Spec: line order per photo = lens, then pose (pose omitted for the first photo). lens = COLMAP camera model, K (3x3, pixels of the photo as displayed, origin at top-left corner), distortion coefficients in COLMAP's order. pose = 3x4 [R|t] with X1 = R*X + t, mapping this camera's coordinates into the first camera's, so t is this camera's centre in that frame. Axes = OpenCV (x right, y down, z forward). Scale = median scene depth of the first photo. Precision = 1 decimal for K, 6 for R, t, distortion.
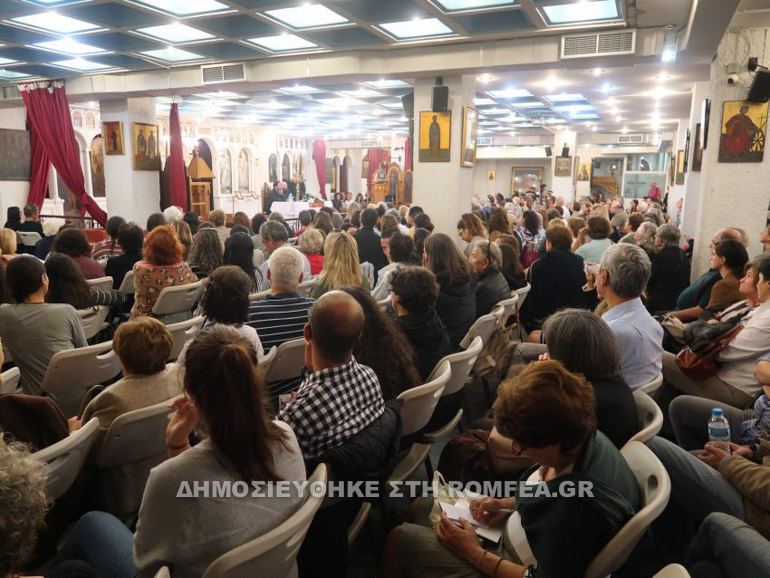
lens RADIAL K [[583.5, 0, 385.0], [0, 583.5, 289.0], [0, 0, 1]] dist [-0.046576, 0.033883]
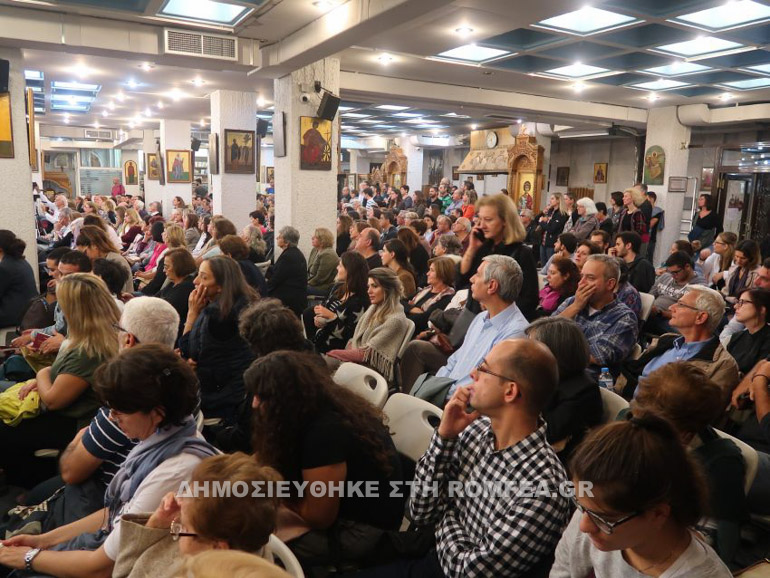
lens RADIAL K [[583.5, 0, 385.0], [0, 583.5, 289.0], [0, 0, 1]] dist [-0.046576, 0.033883]
pose [[0.646901, -0.116350, 0.753646, -0.203832], [0.111788, 0.992084, 0.057206, -0.035156], [-0.754336, 0.047242, 0.654786, 0.142424]]
